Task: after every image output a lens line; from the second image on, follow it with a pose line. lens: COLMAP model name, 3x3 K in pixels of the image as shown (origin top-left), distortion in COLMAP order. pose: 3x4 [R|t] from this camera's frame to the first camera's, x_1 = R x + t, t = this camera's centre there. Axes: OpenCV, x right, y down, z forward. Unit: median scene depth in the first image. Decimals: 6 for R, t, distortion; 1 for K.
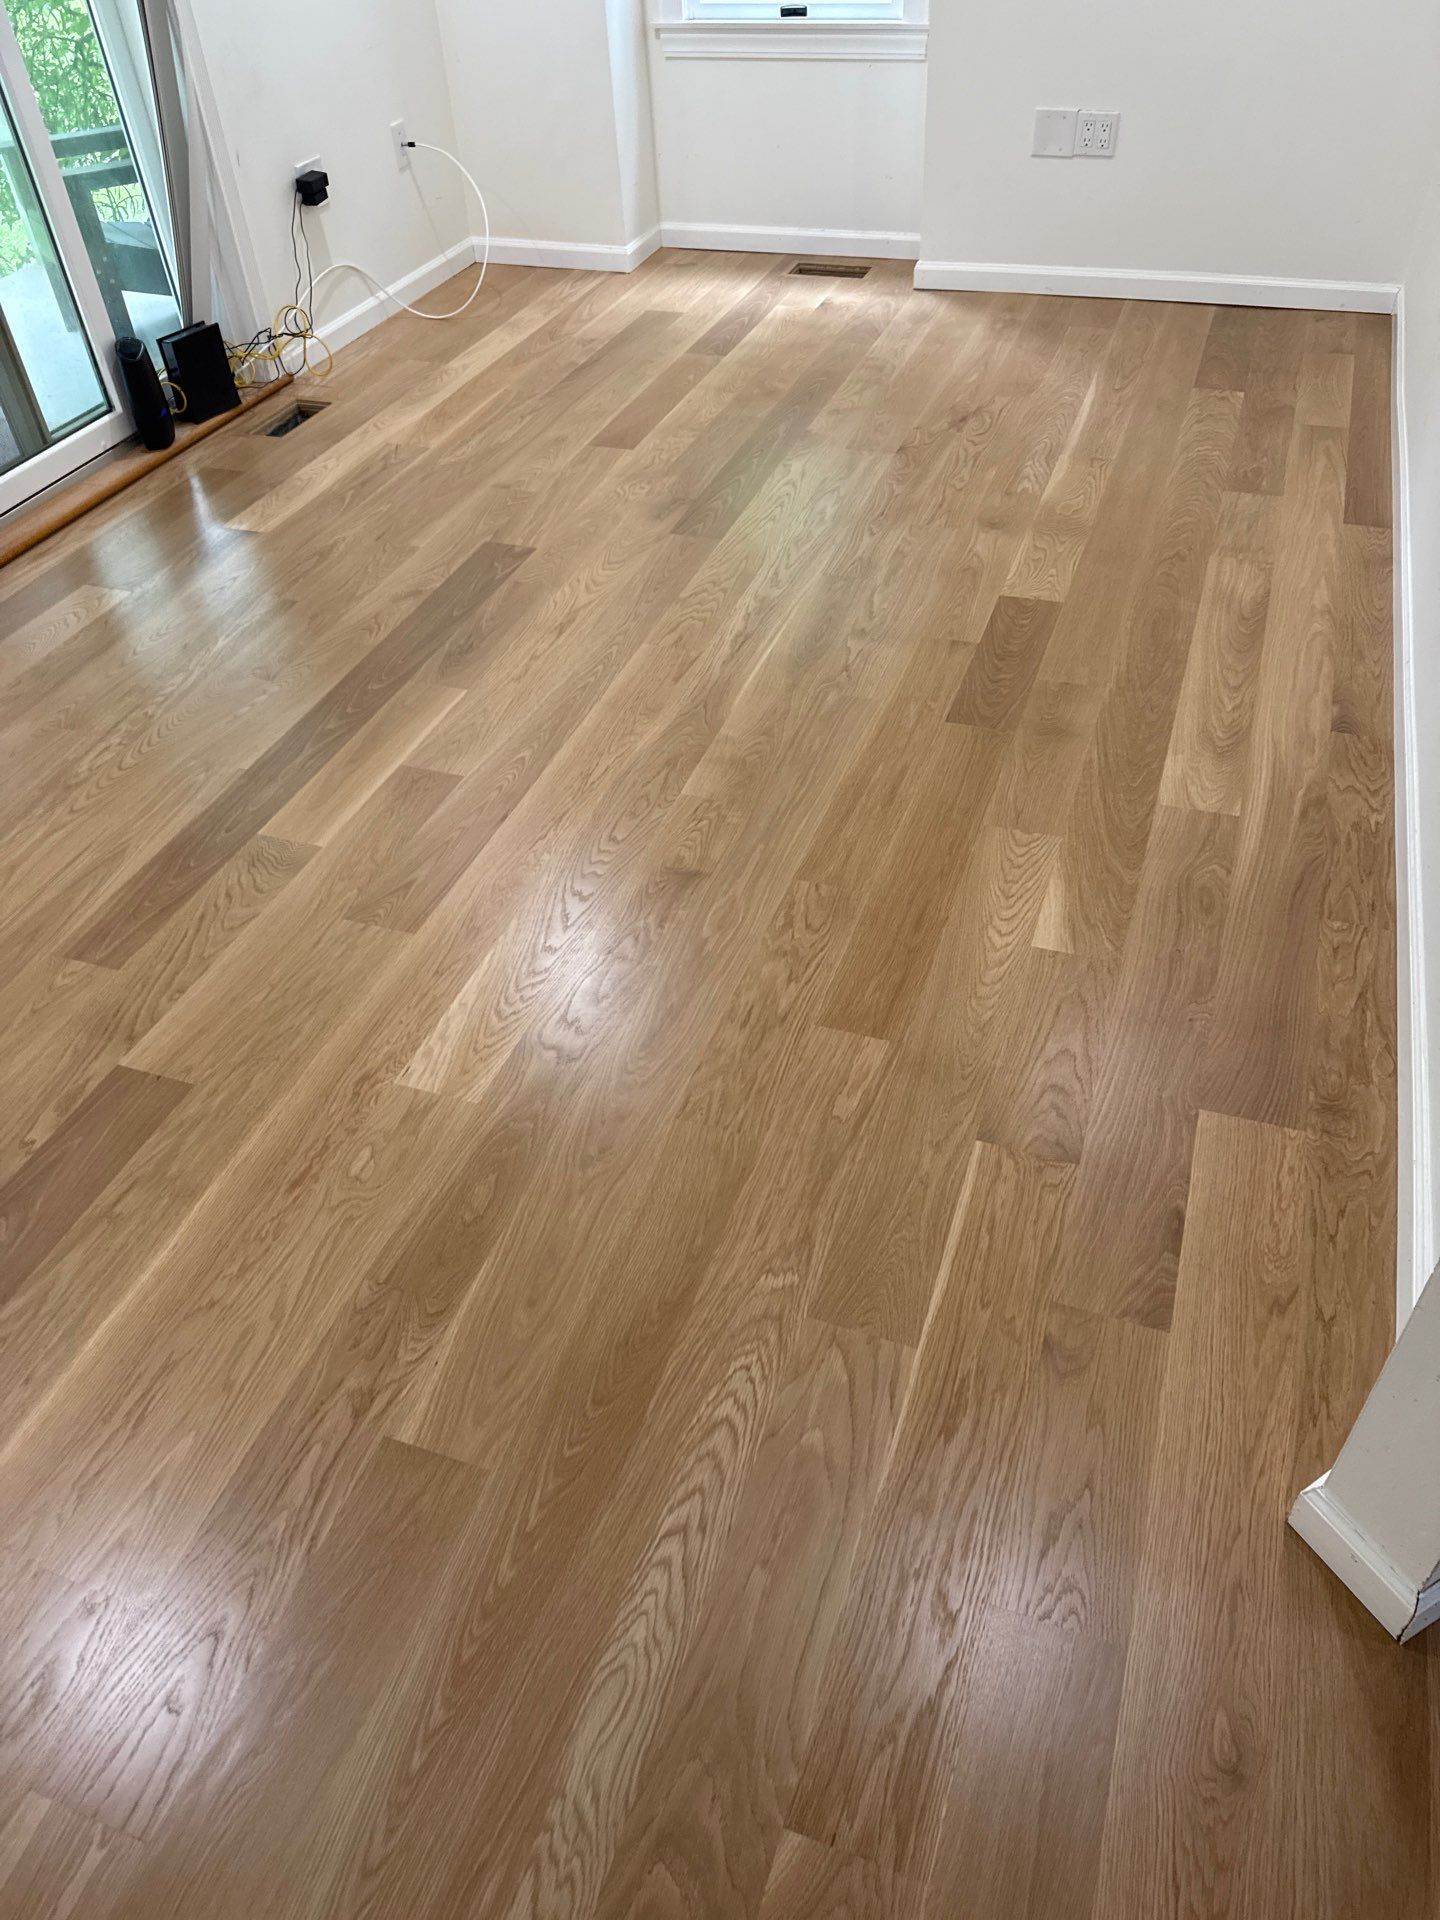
lens RADIAL K [[1374.0, 0, 750.7], [0, 1374.0, 967.0], [0, 0, 1]] dist [0.083850, -0.119173]
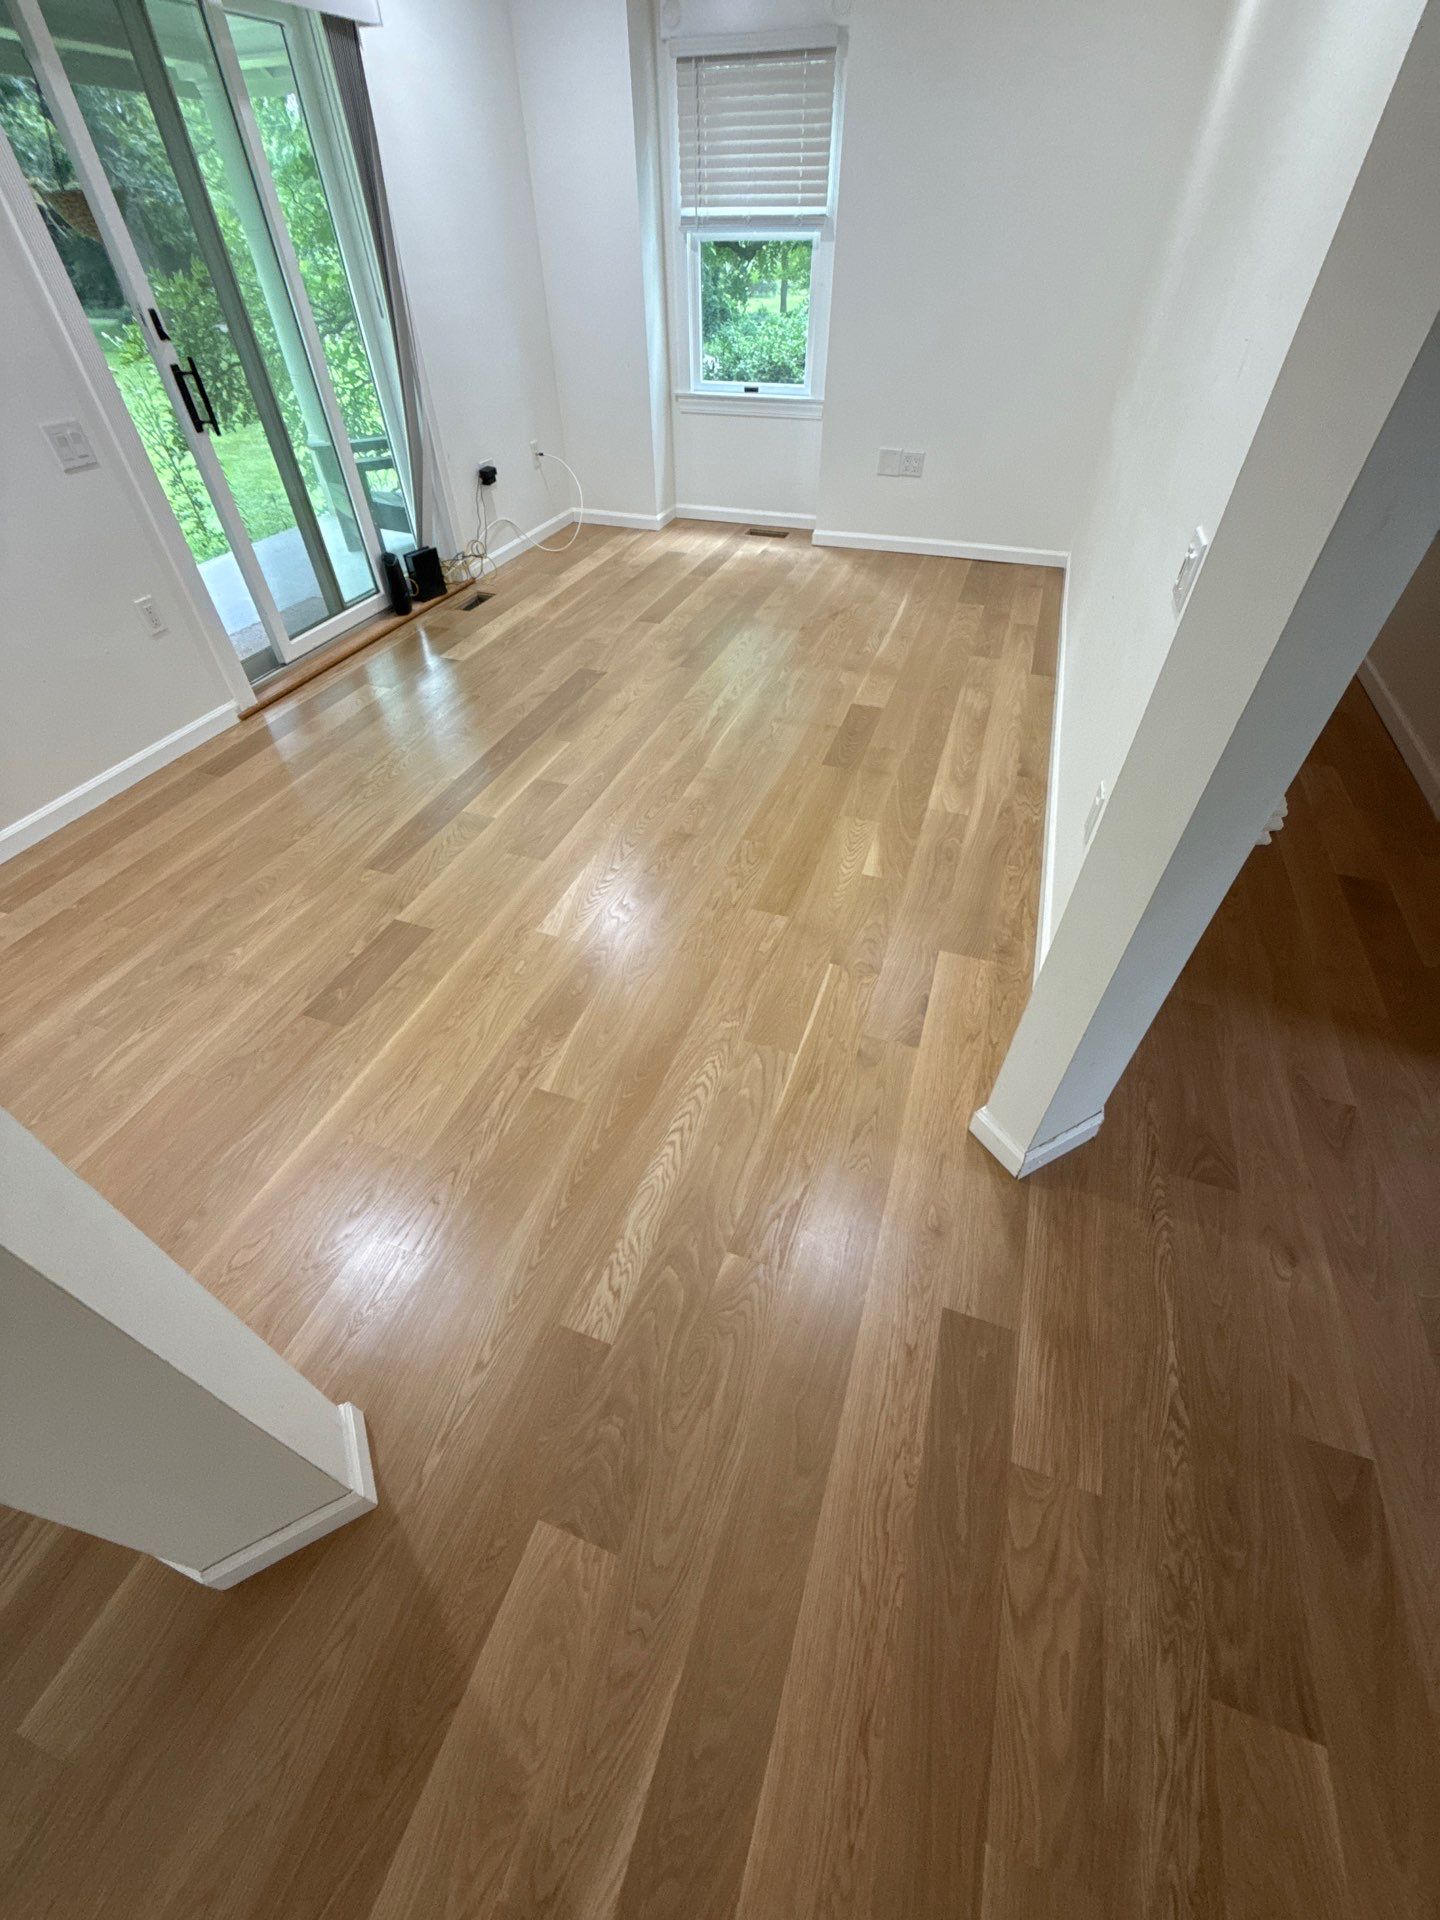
lens RADIAL K [[778.8, 0, 720.0], [0, 778.8, 960.0], [0, 0, 1]] dist [-0.000096, 0.006253]
pose [[0.999311, 0.032207, 0.018433, -0.013451], [-0.032746, 0.999022, 0.029715, 0.077634], [-0.017458, -0.030298, 0.999388, -0.106546]]
